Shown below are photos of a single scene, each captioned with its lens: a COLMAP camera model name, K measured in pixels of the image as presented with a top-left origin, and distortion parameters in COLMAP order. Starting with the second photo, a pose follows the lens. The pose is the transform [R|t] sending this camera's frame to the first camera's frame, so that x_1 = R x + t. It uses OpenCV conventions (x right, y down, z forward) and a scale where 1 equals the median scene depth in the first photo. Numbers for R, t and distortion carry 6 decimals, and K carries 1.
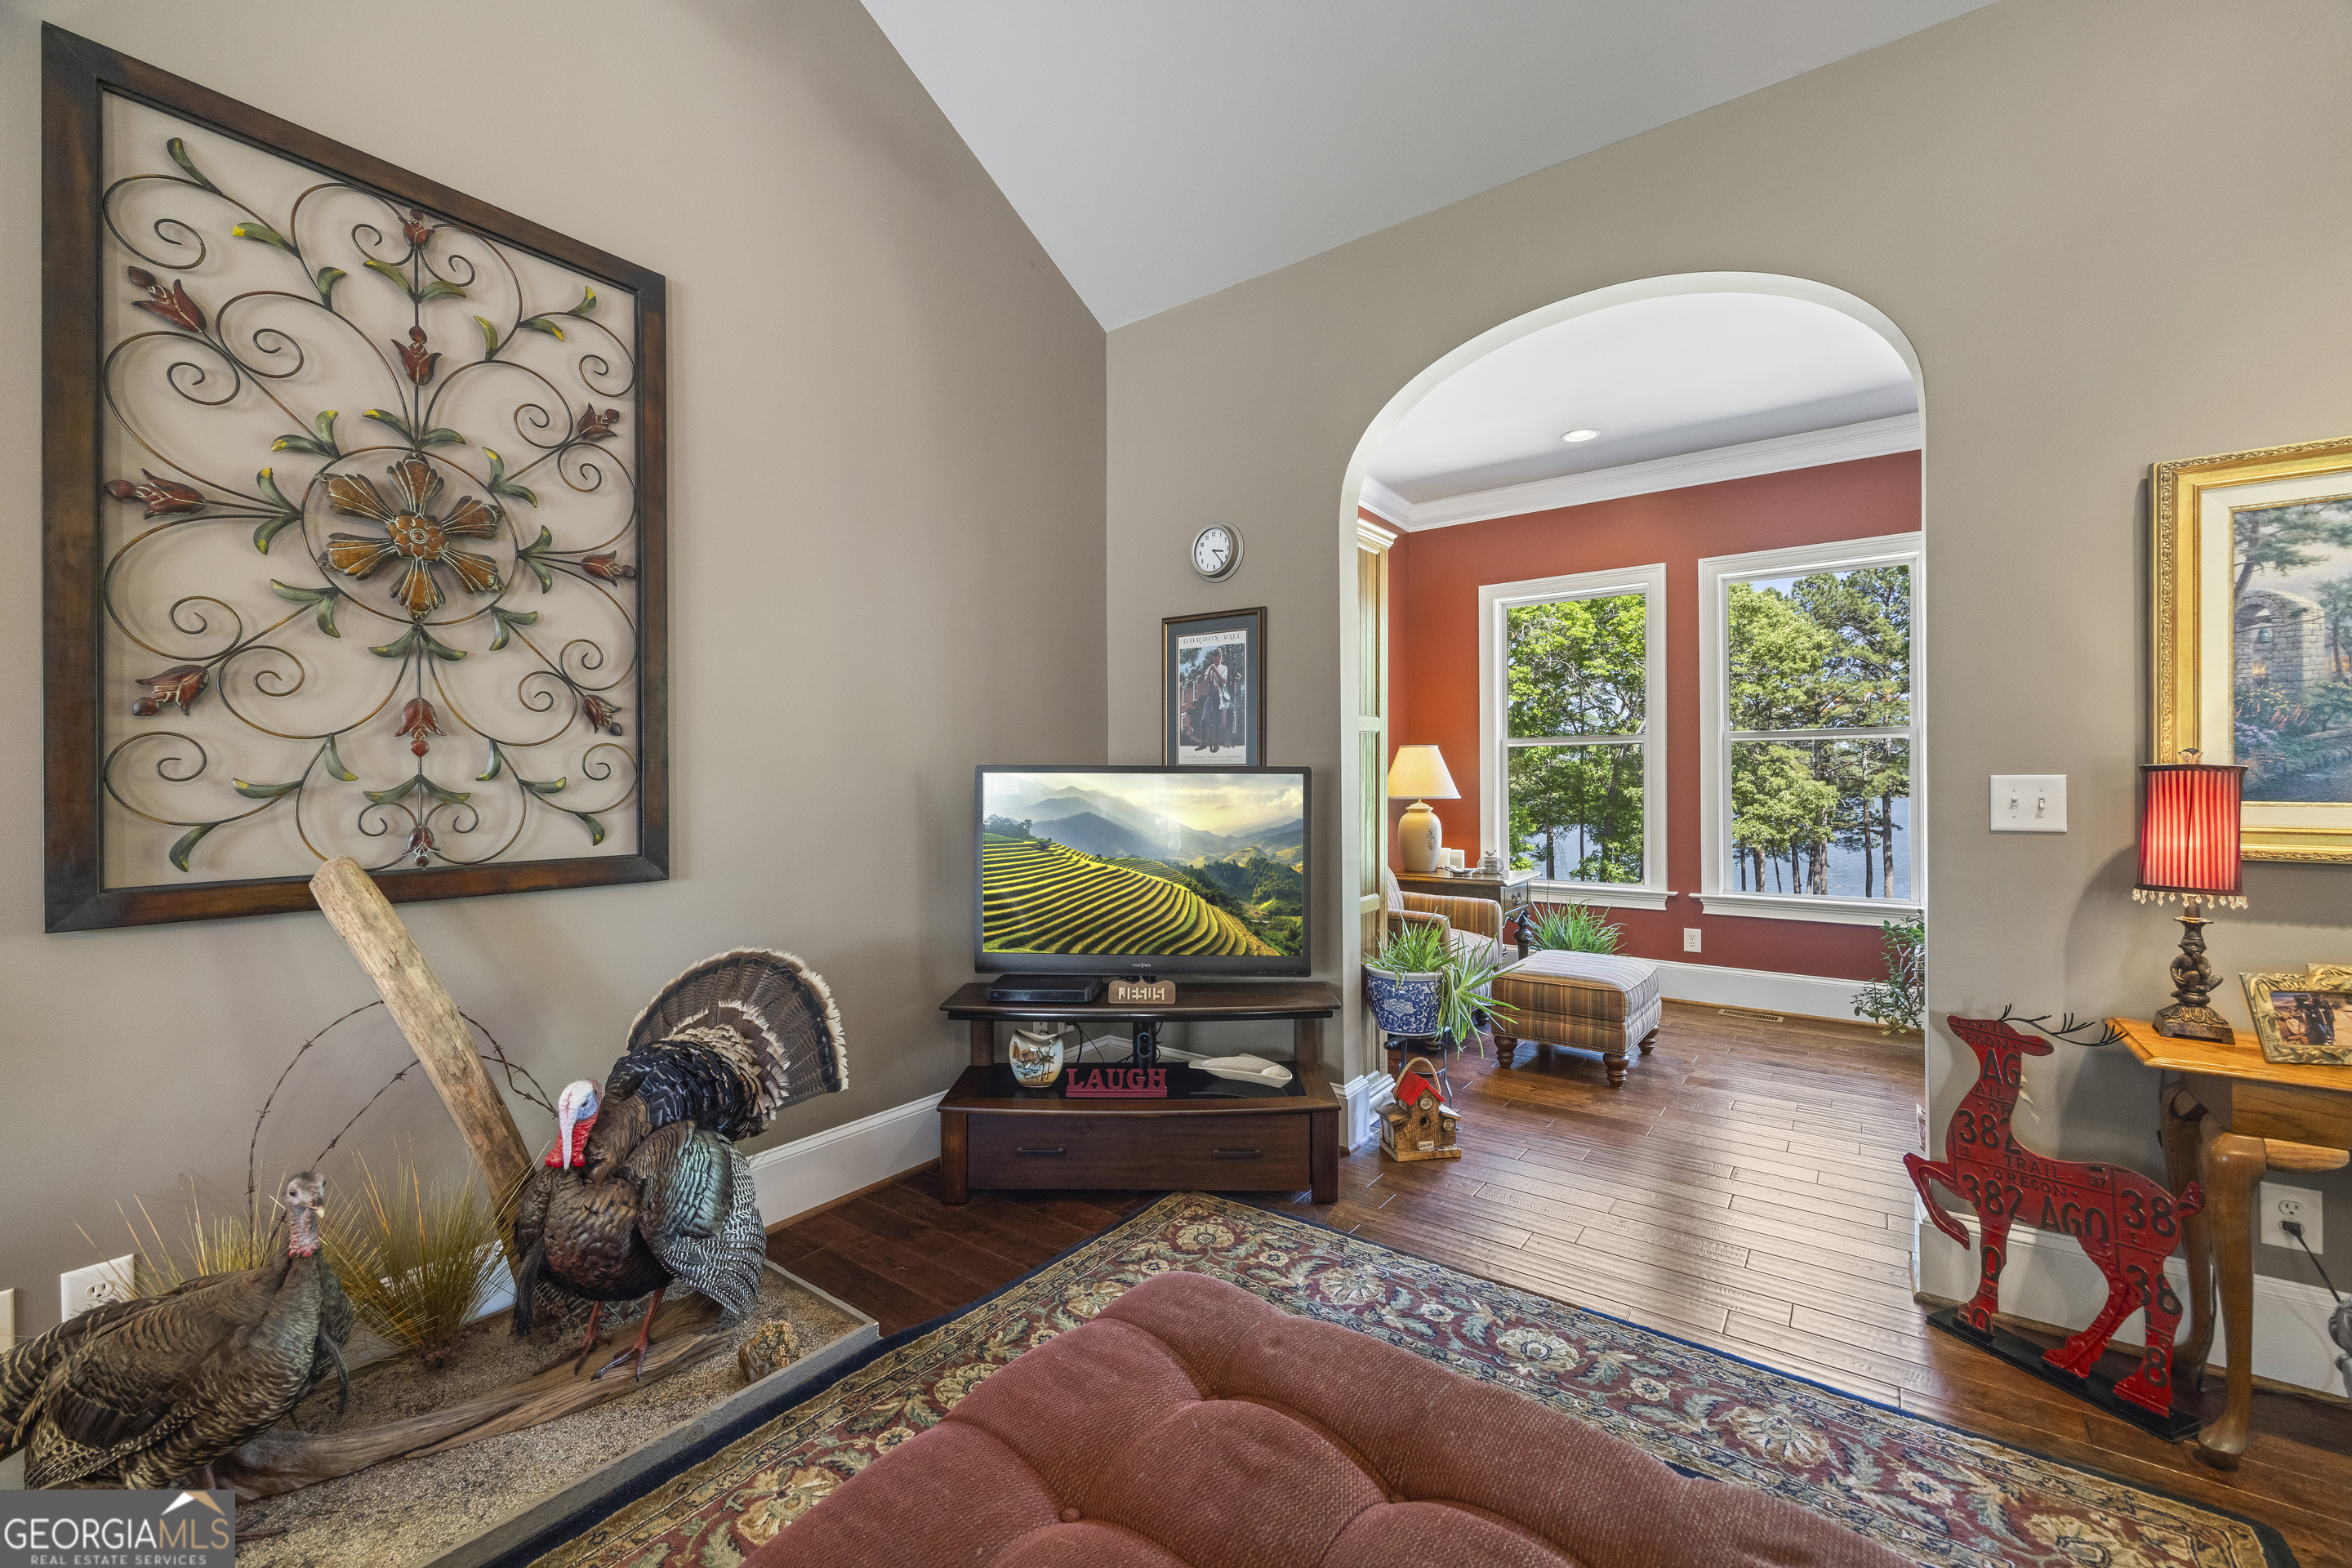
lens RADIAL K [[940.9, 0, 1175.8], [0, 940.9, 779.6], [0, 0, 1]] dist [-0.003545, -0.000292]
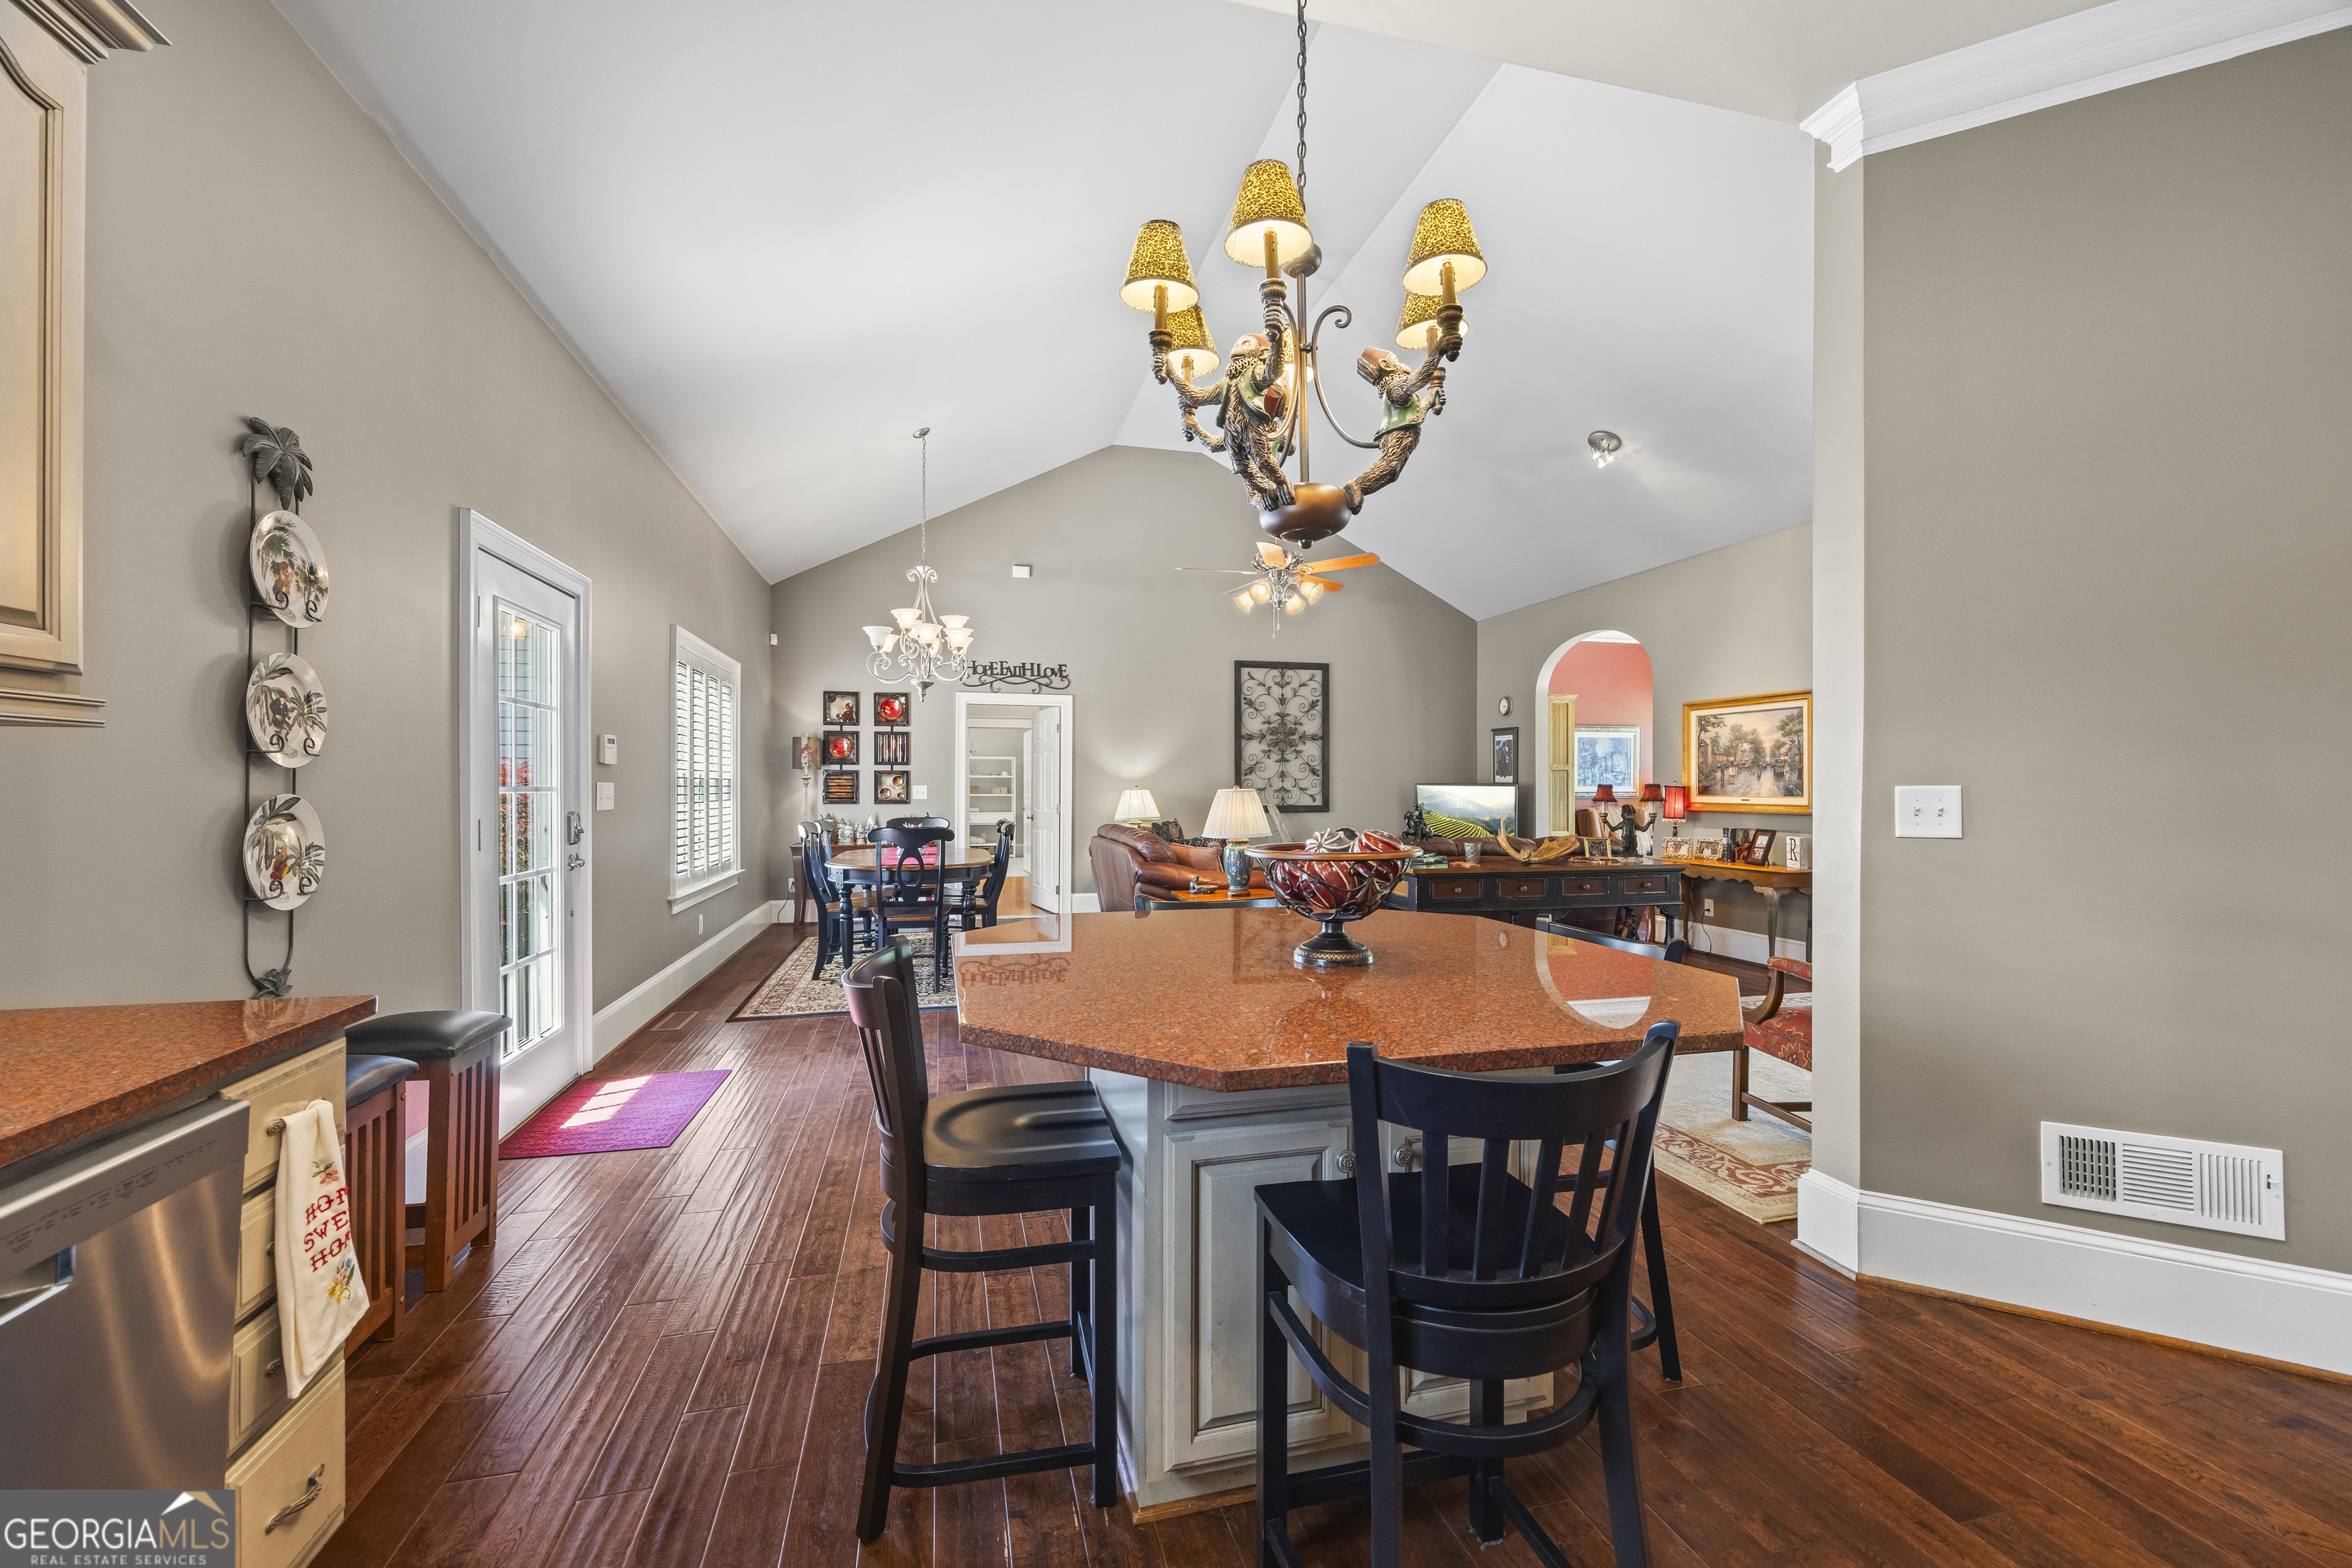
lens RADIAL K [[940.9, 0, 1184.9], [0, 940.9, 782.1], [0, 0, 1]] dist [-0.003545, -0.000292]
pose [[0.780180, 0.000931, -0.625554, 1.726020], [-0.003868, 0.999987, -0.003336, -0.008029], [0.625543, 0.005022, 0.780174, -2.915475]]
